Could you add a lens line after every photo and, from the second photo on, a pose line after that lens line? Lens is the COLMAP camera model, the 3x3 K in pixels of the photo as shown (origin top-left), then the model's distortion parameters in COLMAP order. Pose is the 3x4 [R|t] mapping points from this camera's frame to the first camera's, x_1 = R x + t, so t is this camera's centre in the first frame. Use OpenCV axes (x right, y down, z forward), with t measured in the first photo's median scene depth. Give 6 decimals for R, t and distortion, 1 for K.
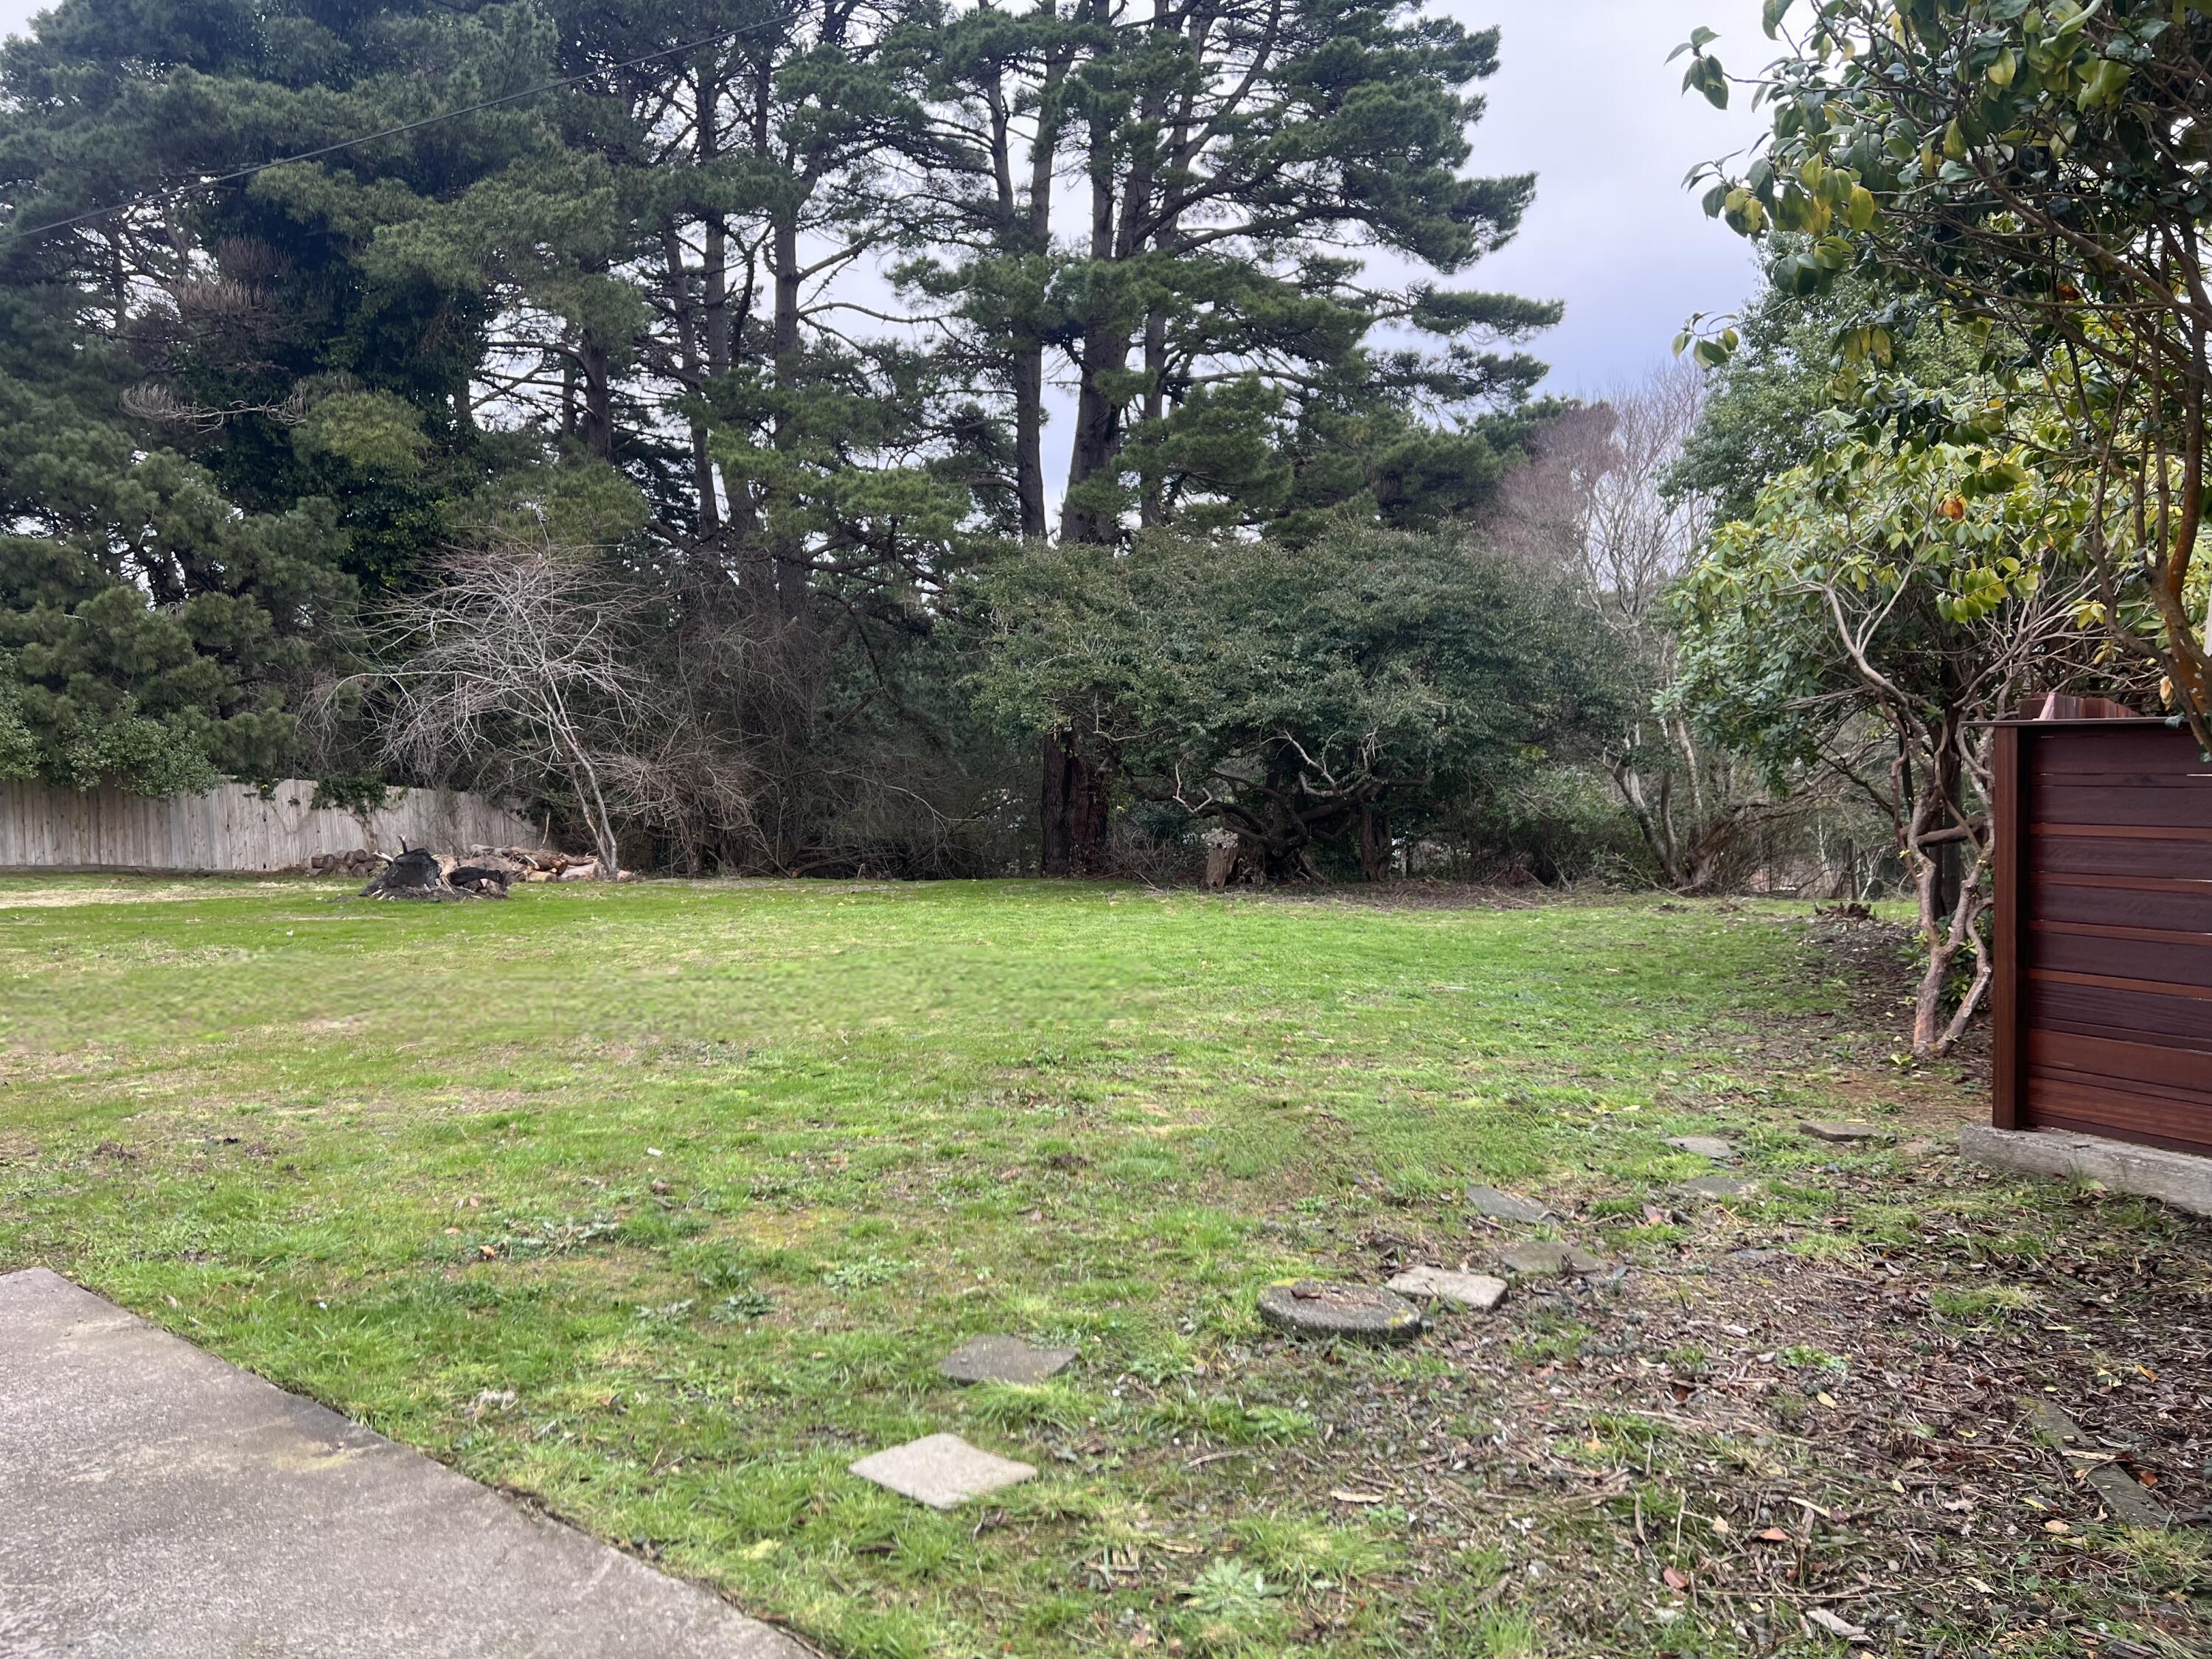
lens RADIAL K [[1655.0, 0, 1106.0], [0, 1655.0, 829.5], [0, 0, 1]] dist [0.033294, -0.076757]
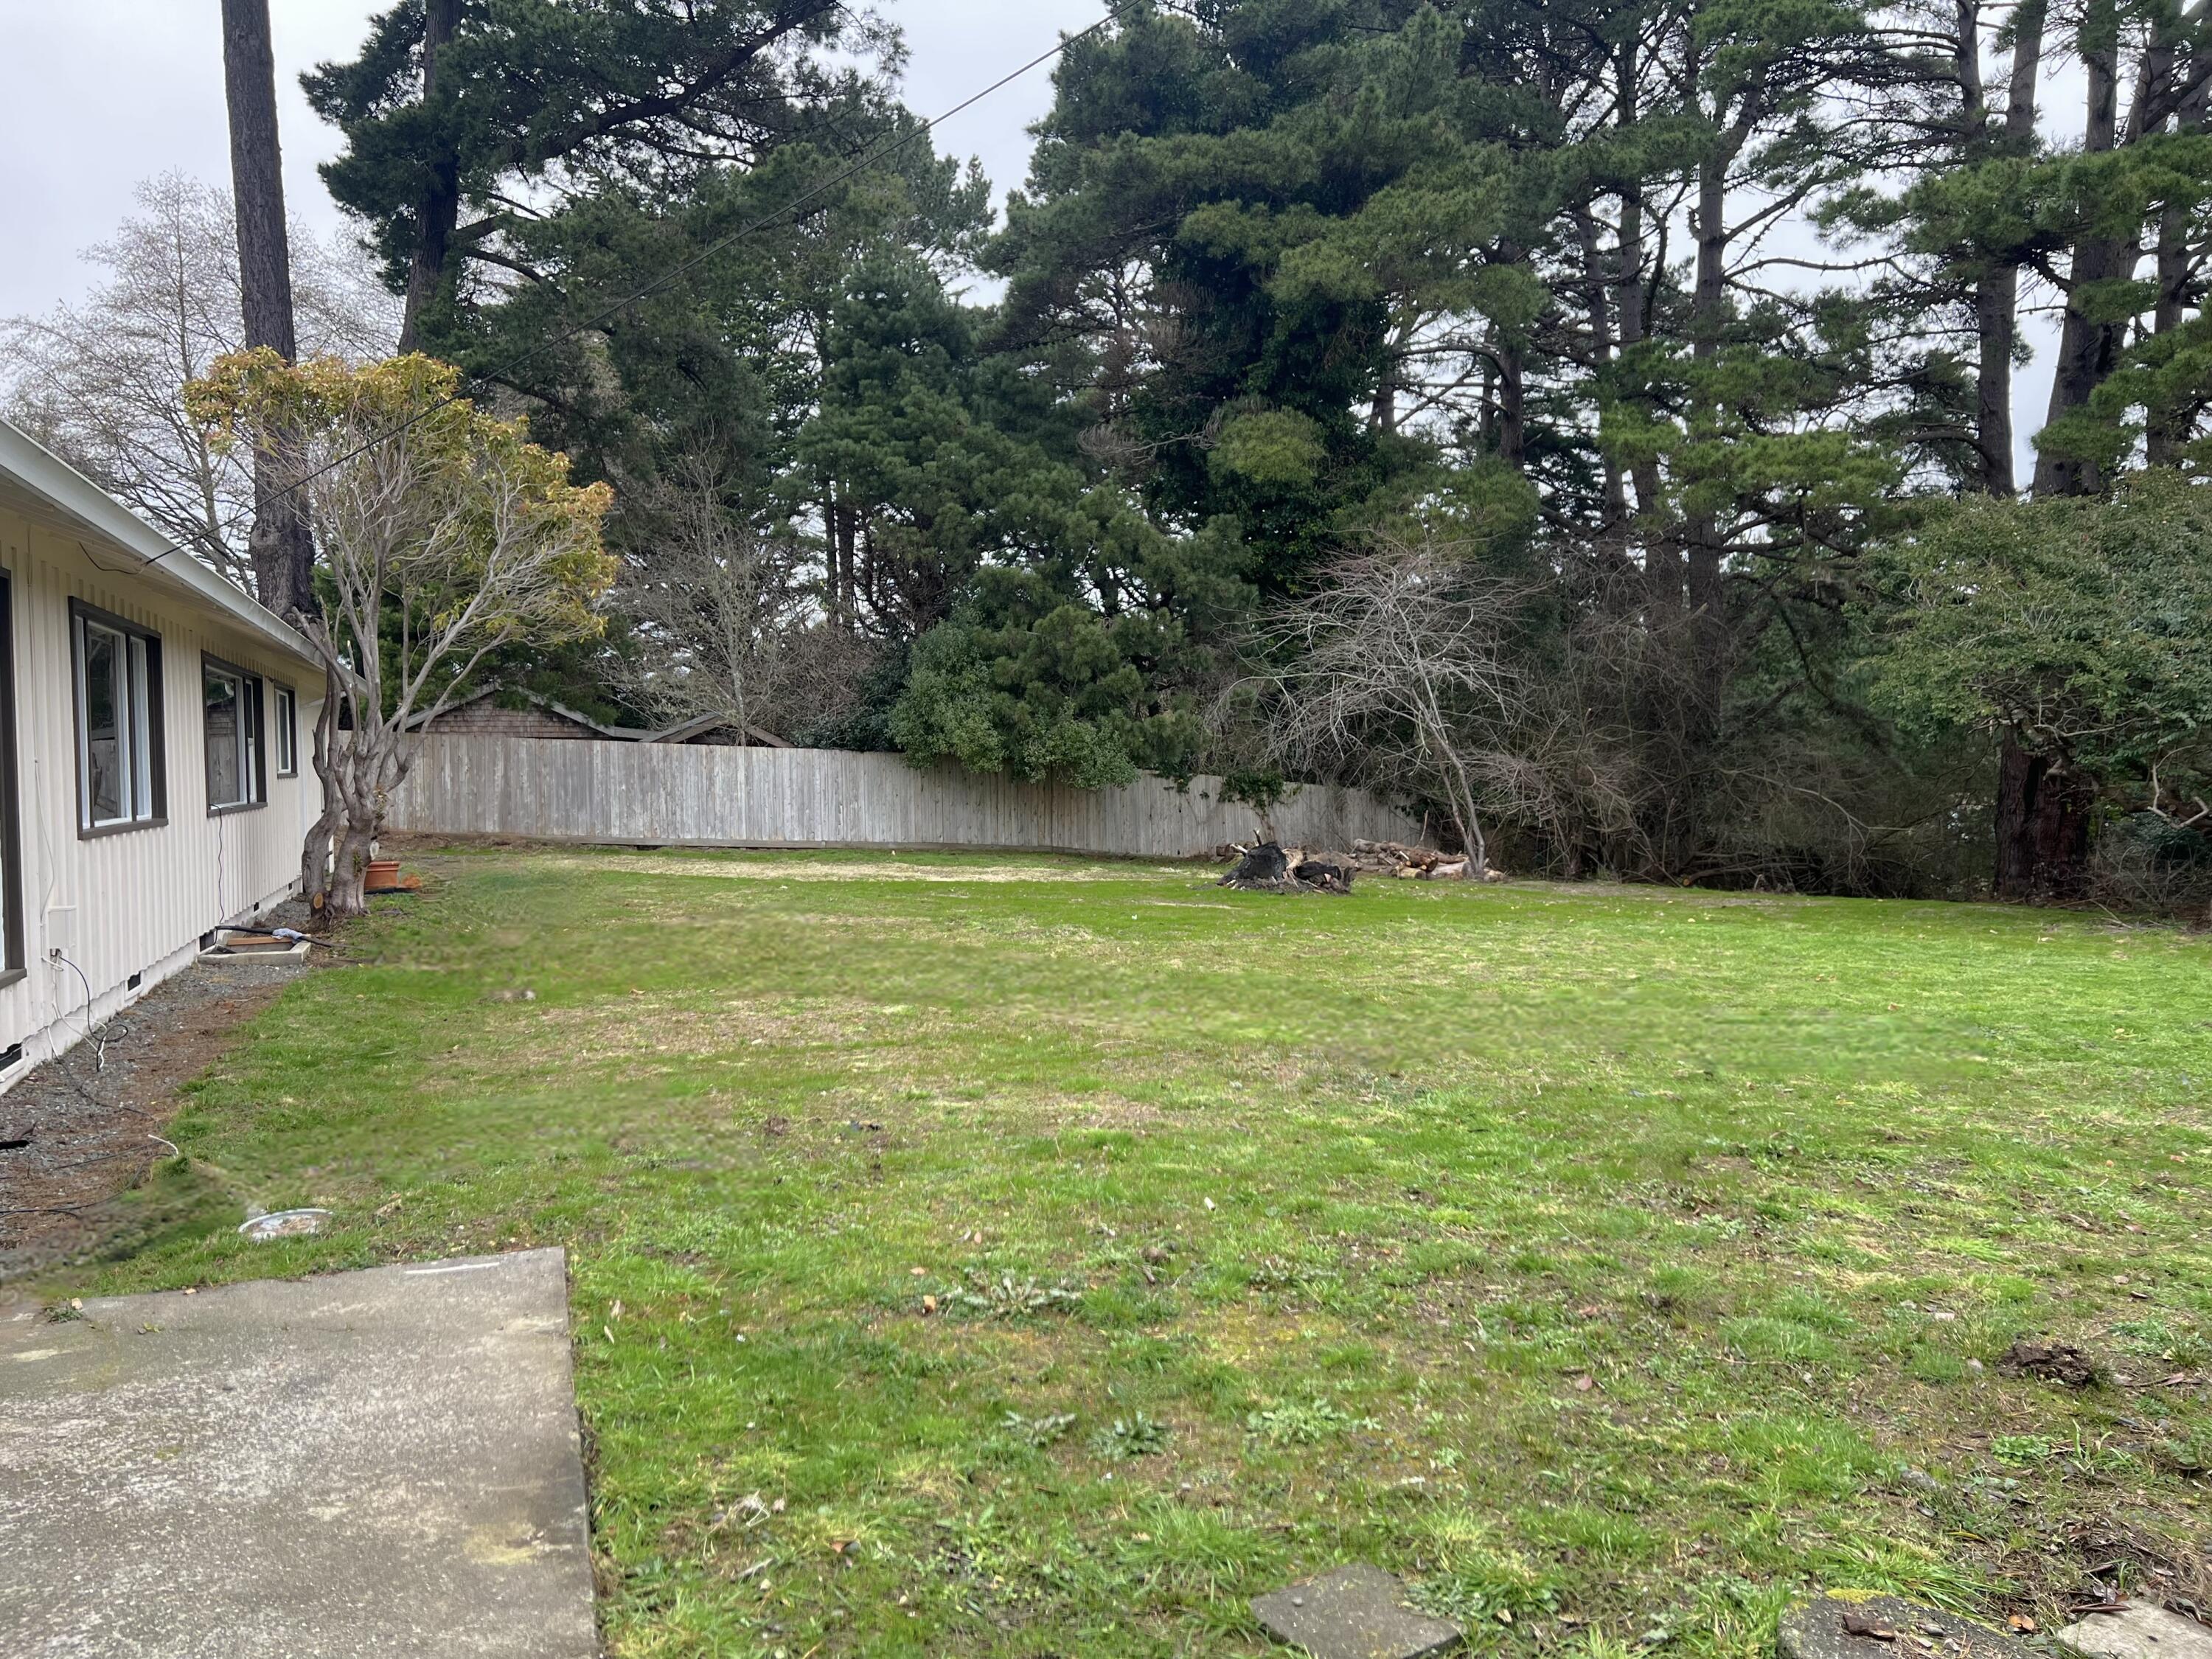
lens RADIAL K [[1631.2, 0, 1106.0], [0, 1631.2, 829.5], [0, 0, 1]] dist [0.055591, -0.073018]
pose [[0.845382, 0.027020, -0.533479, 0.031887], [-0.026068, 0.999617, 0.009319, -0.002430], [0.533526, 0.006028, 0.845762, 0.054254]]
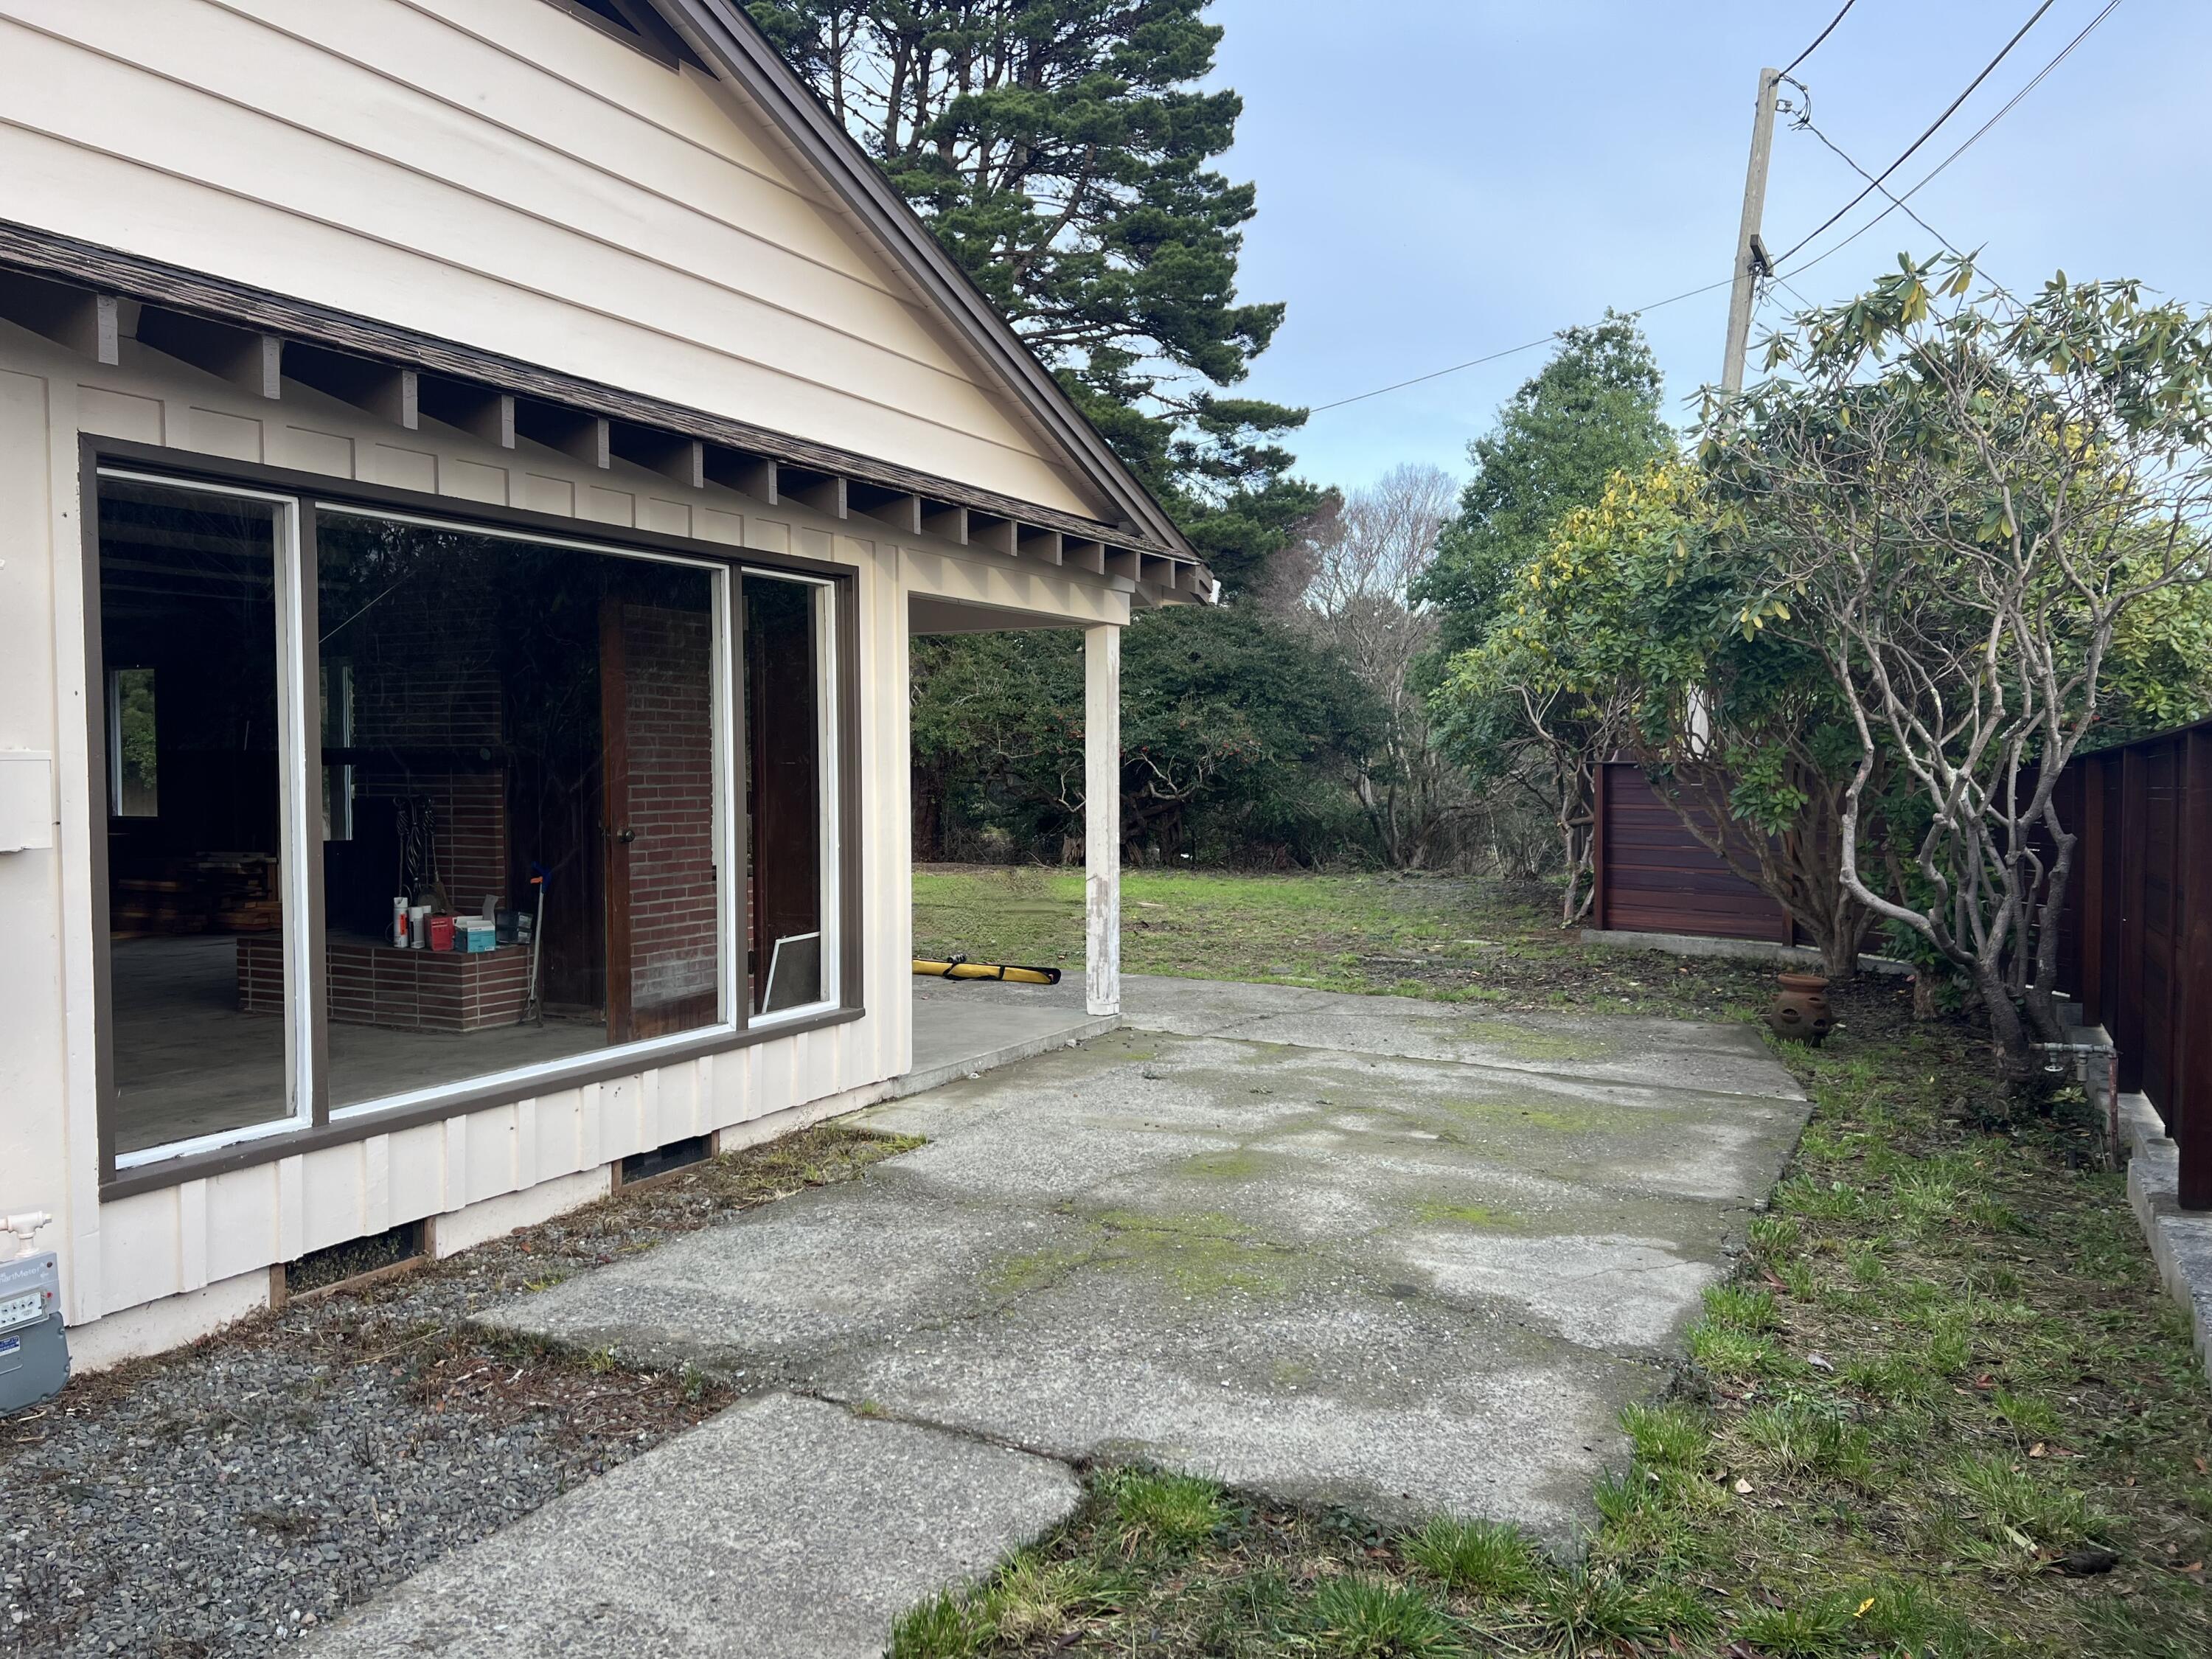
lens RADIAL K [[1631.2, 0, 1106.0], [0, 1631.2, 829.5], [0, 0, 1]] dist [0.055591, -0.073018]
pose [[0.984857, -0.003537, 0.173335, -0.119189], [0.004270, 0.999983, -0.003854, 0.007851], [-0.173319, 0.004535, 0.984855, -0.253189]]
